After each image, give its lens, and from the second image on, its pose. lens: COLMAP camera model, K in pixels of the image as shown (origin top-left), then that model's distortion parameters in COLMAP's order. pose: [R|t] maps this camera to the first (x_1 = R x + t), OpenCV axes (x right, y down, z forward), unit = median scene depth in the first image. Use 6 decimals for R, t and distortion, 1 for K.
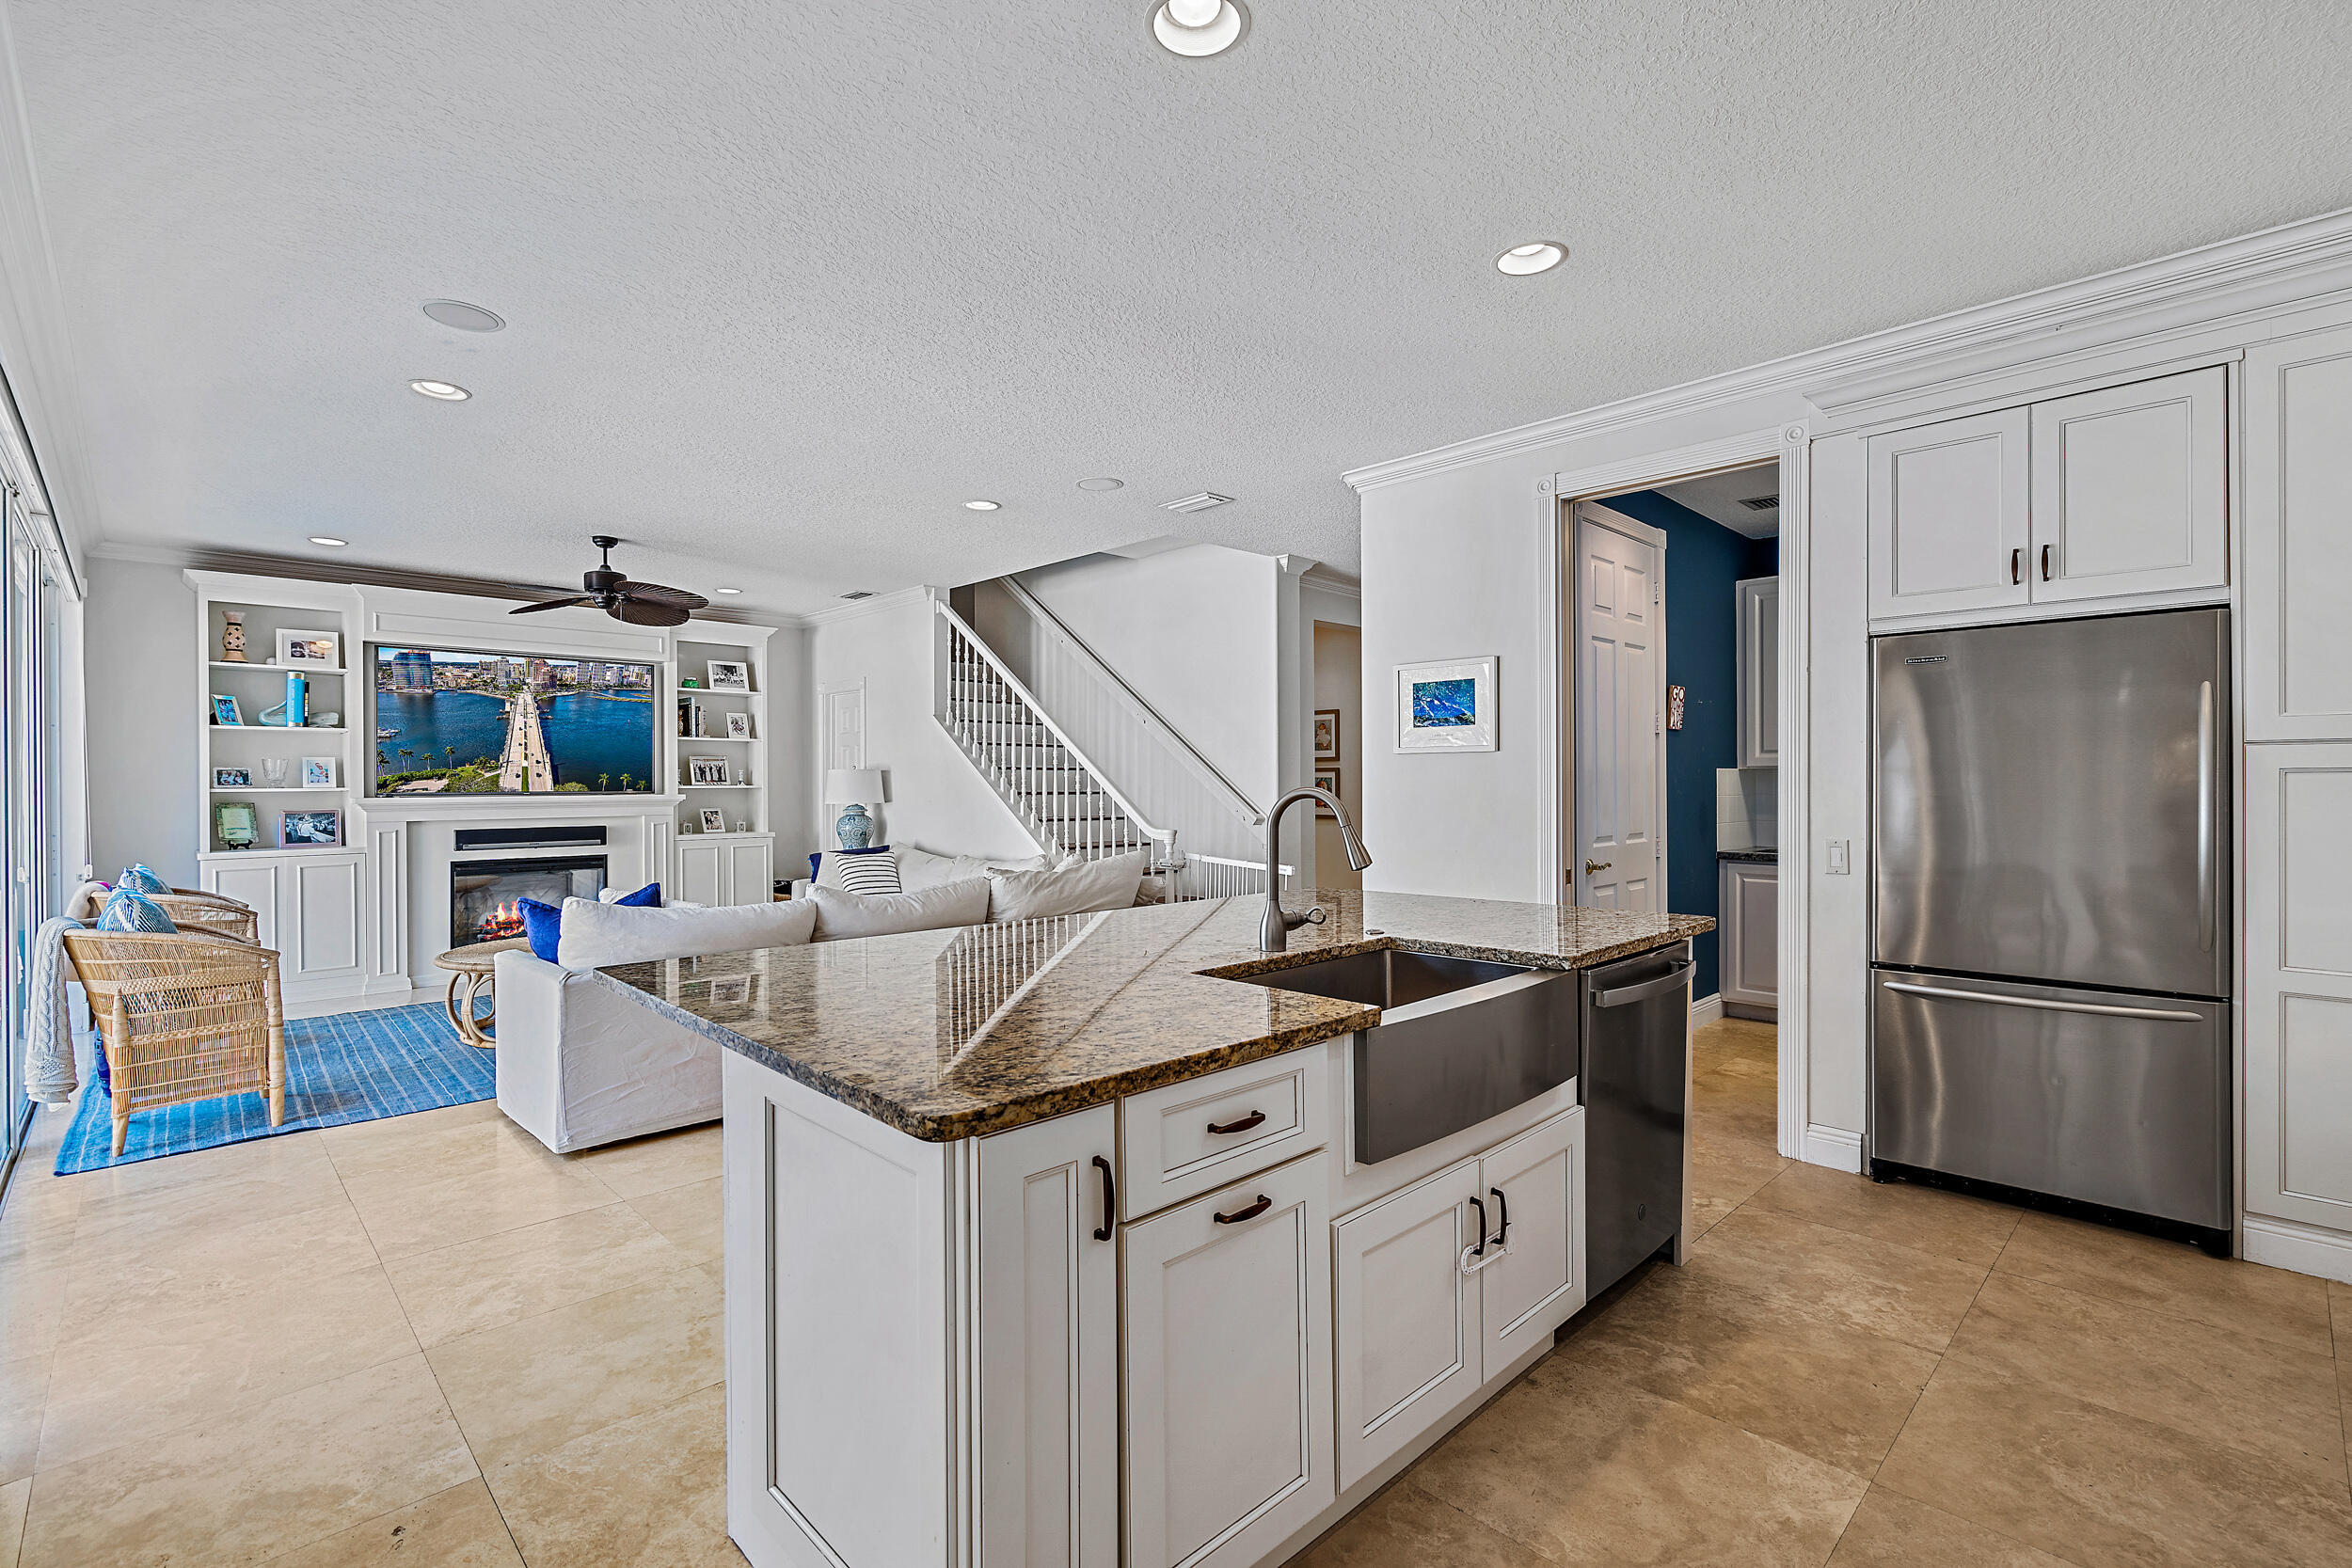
lens RADIAL K [[1065.1, 0, 1177.5], [0, 1065.1, 791.3], [0, 0, 1]] dist [-0.004885, 0.004292]
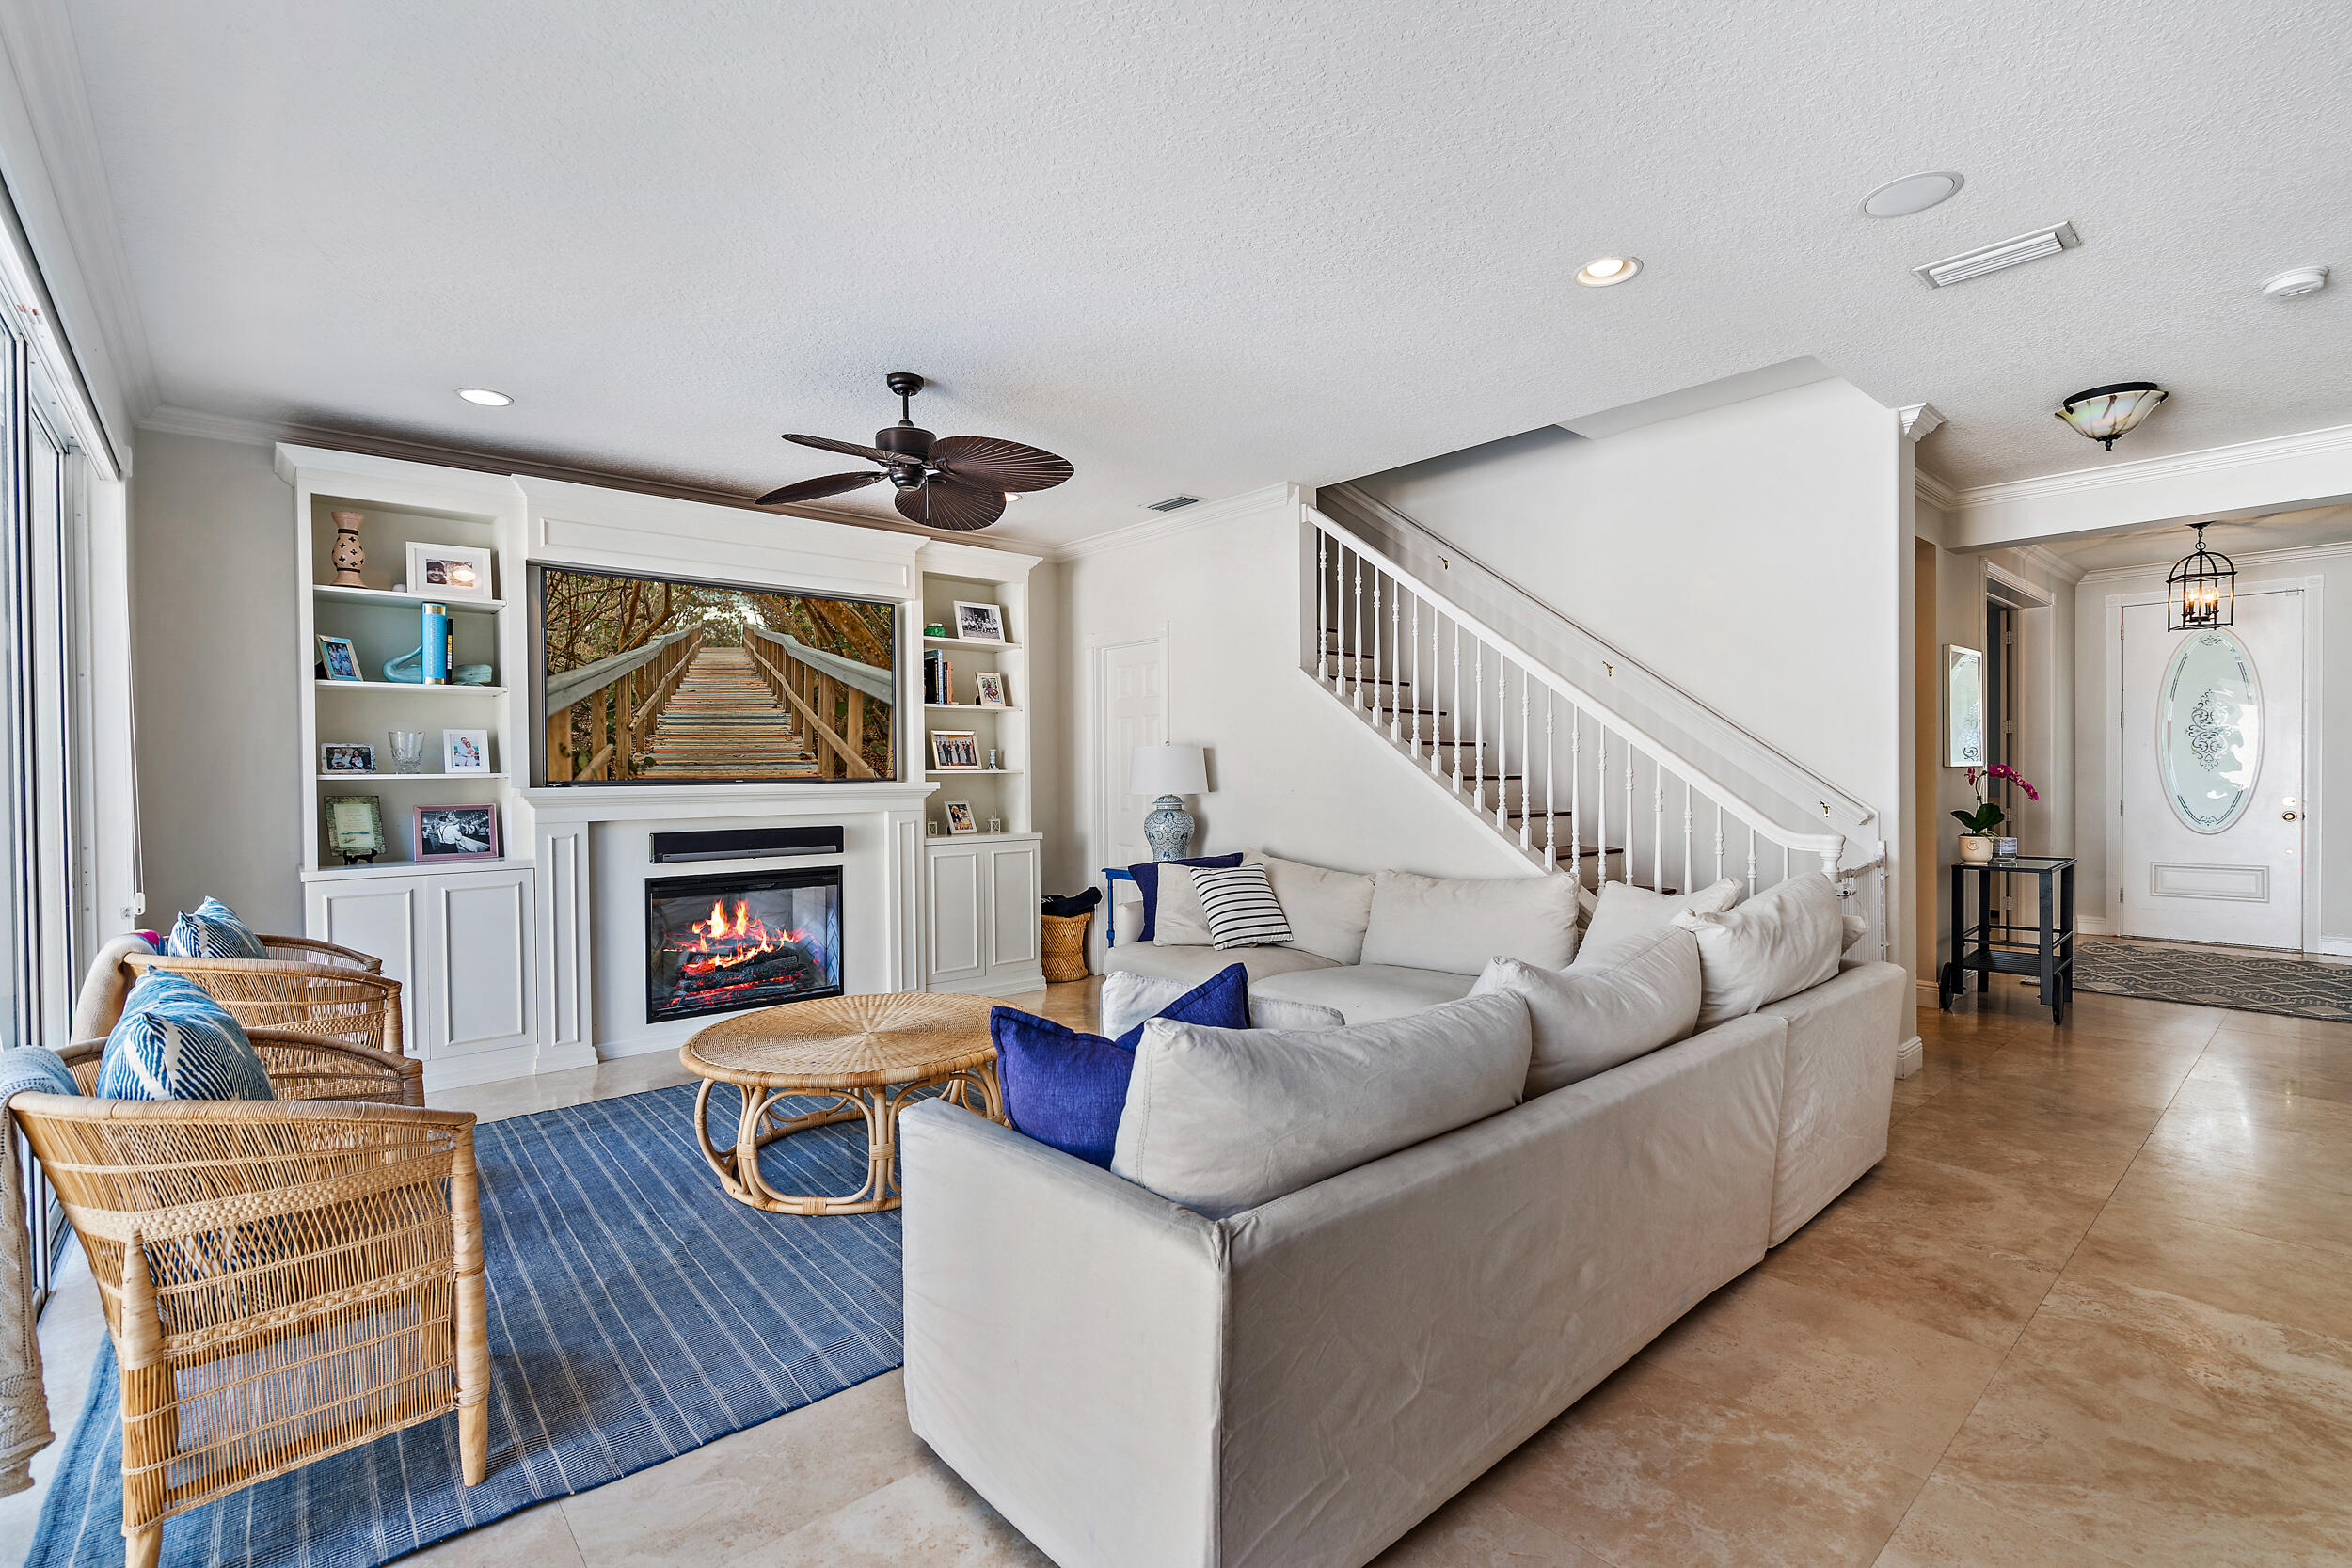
lens RADIAL K [[1065.1, 0, 1177.5], [0, 1065.1, 791.3], [0, 0, 1]] dist [-0.004885, 0.004292]
pose [[0.998618, -0.003723, -0.052420, -0.311346], [0.004235, 0.999944, 0.009665, 0.003649], [0.052382, -0.009873, 0.998578, 0.335634]]
